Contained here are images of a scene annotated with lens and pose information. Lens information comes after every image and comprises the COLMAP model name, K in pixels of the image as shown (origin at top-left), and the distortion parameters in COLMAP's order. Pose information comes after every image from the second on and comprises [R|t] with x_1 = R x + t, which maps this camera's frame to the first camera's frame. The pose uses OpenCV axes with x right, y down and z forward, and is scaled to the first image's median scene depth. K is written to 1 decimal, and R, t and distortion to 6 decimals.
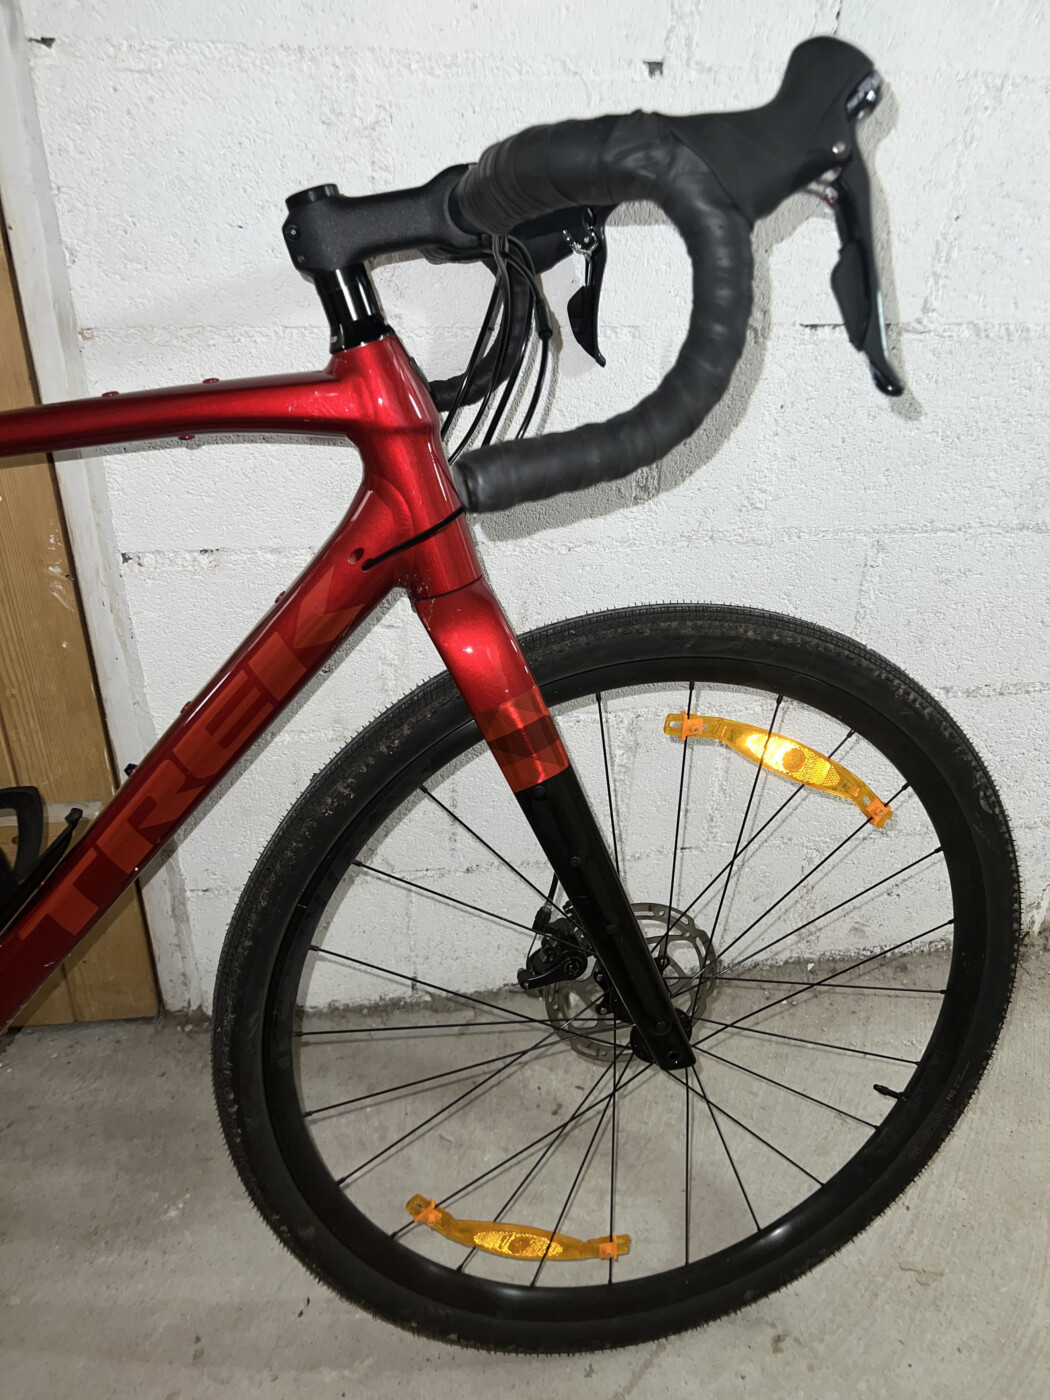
lens RADIAL K [[1032.7, 0, 556.8], [0, 1032.7, 698.9], [0, 0, 1]] dist [0.005023, -0.040928]
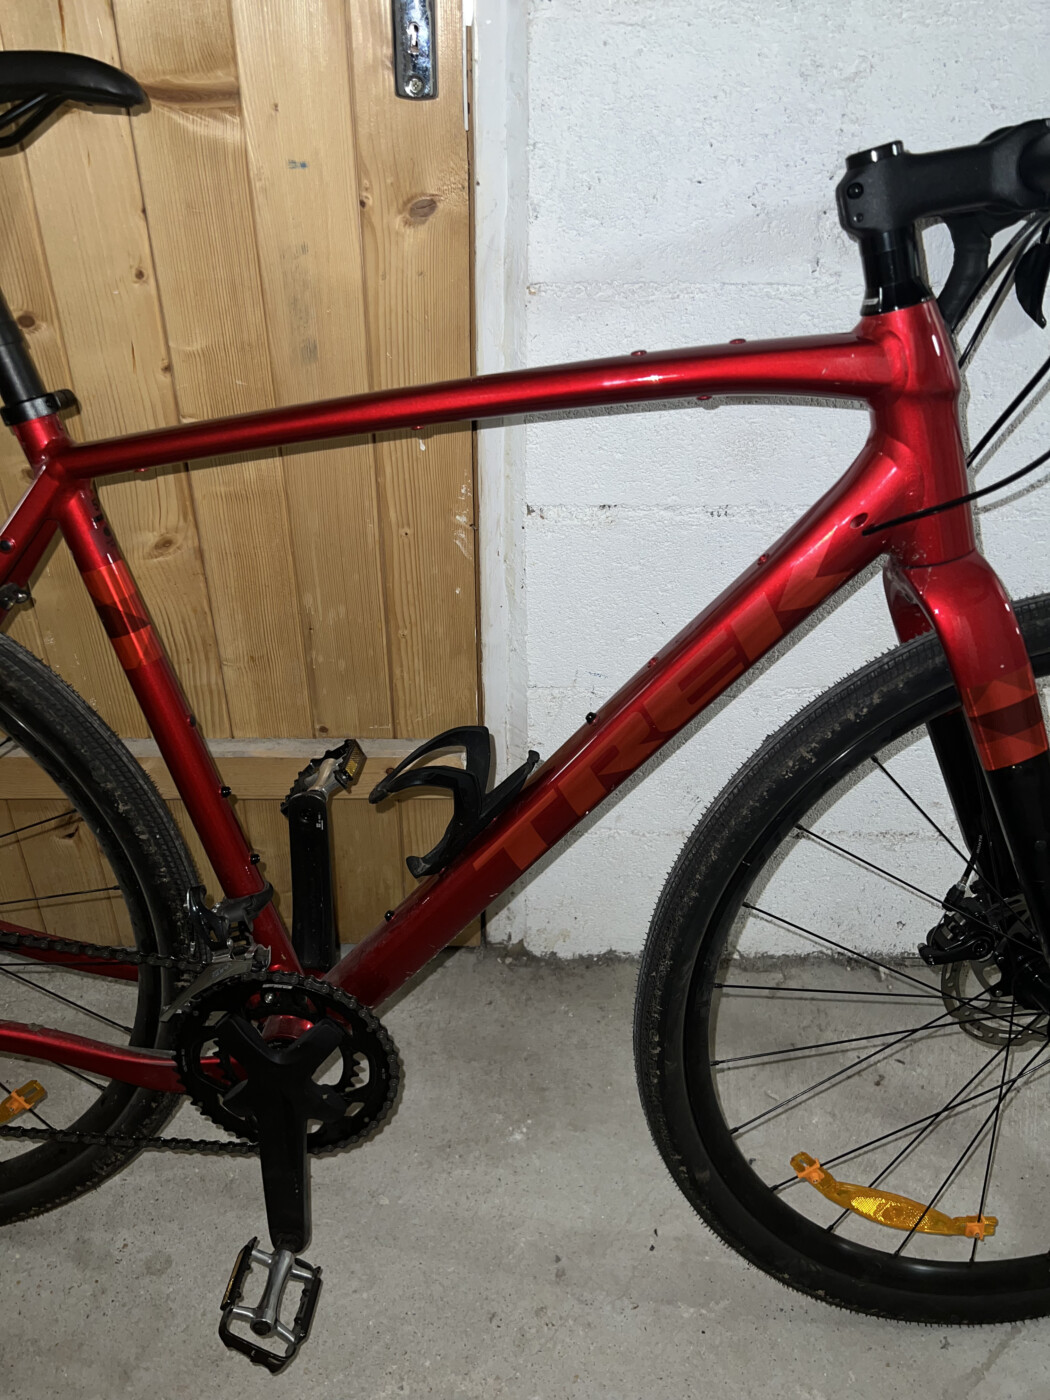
lens RADIAL K [[1032.7, 0, 532.7], [0, 1032.7, 697.0], [0, 0, 1]] dist [0.005023, -0.040928]
pose [[0.985318, 0.066134, -0.157402, -0.260982], [-0.059312, 0.997101, 0.047656, 0.000769], [0.160097, -0.037620, 0.986384, -0.027422]]
